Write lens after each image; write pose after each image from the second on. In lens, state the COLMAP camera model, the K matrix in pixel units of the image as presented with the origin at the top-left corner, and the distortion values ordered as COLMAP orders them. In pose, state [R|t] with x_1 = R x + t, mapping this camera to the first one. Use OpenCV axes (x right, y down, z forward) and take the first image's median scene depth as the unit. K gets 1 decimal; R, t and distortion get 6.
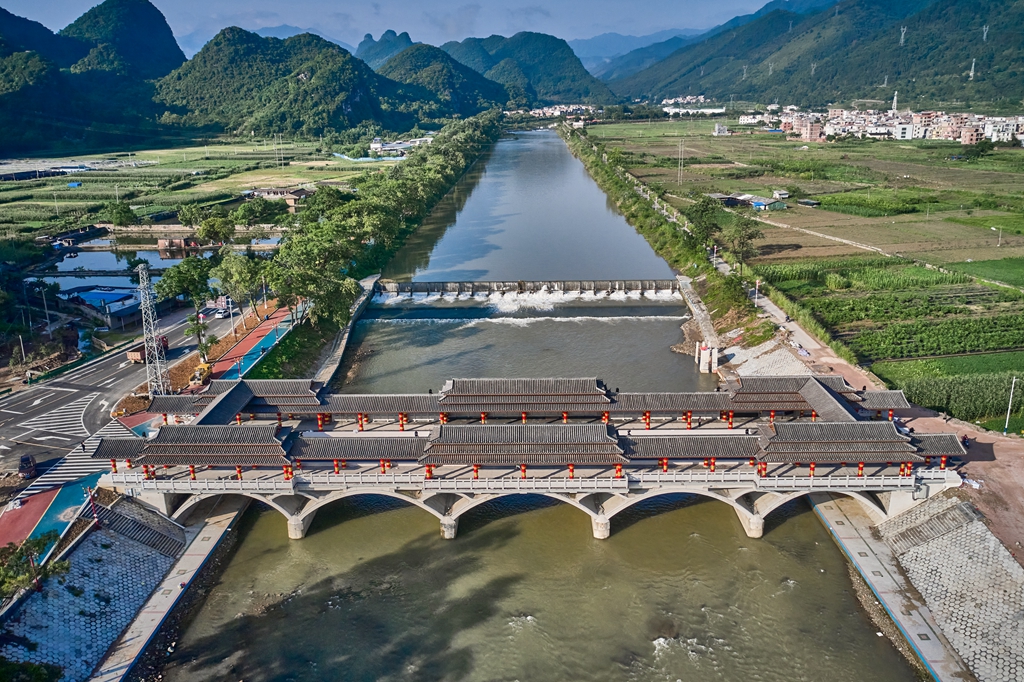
lens RADIAL K [[811.2, 0, 512.0], [0, 811.2, 341.0], [0, 0, 1]] dist [-0.015117, 0.000492]
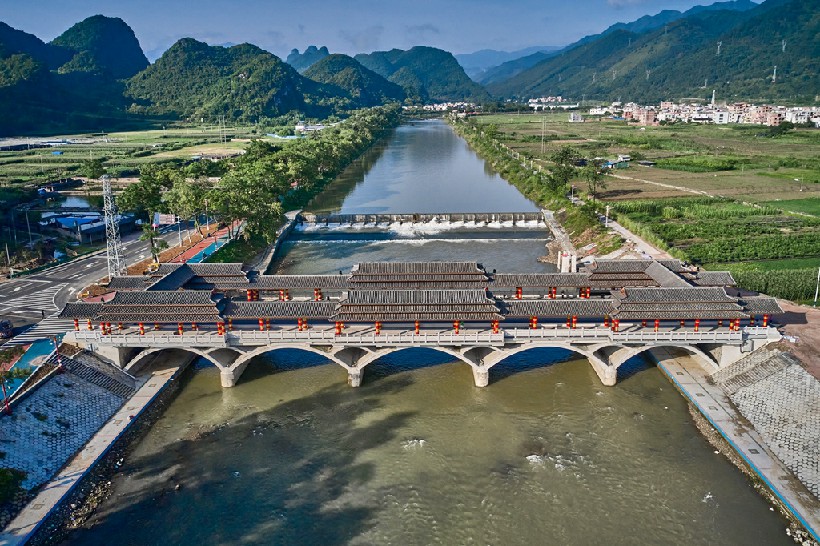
lens RADIAL K [[649.6, 0, 410.0], [0, 649.6, 273.0], [0, 0, 1]] dist [-0.015117, 0.000492]
pose [[0.999998, 0.000766, 0.001716, 0.000920], [-0.000710, 0.999479, -0.032273, 0.048741], [-0.001739, 0.032272, 0.999478, 0.015036]]
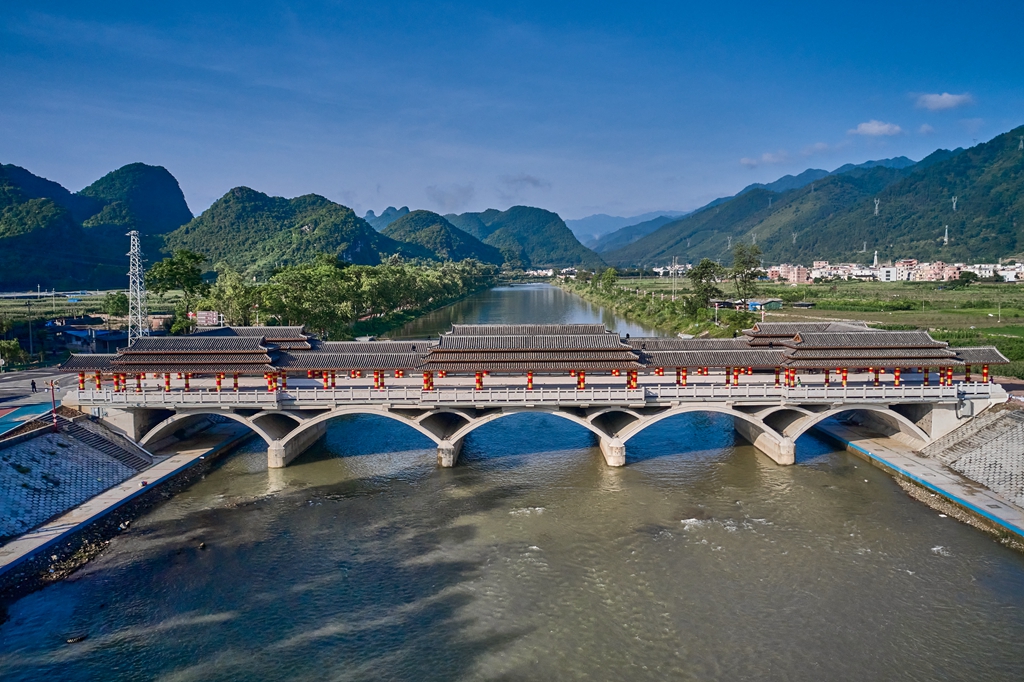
lens RADIAL K [[811.2, 0, 512.0], [0, 811.2, 341.0], [0, 0, 1]] dist [-0.015117, 0.000492]
pose [[0.999965, 0.003926, 0.007343, -0.005842], [-0.002303, 0.977880, -0.209154, 0.135172], [-0.008002, 0.209130, 0.977855, 0.042029]]
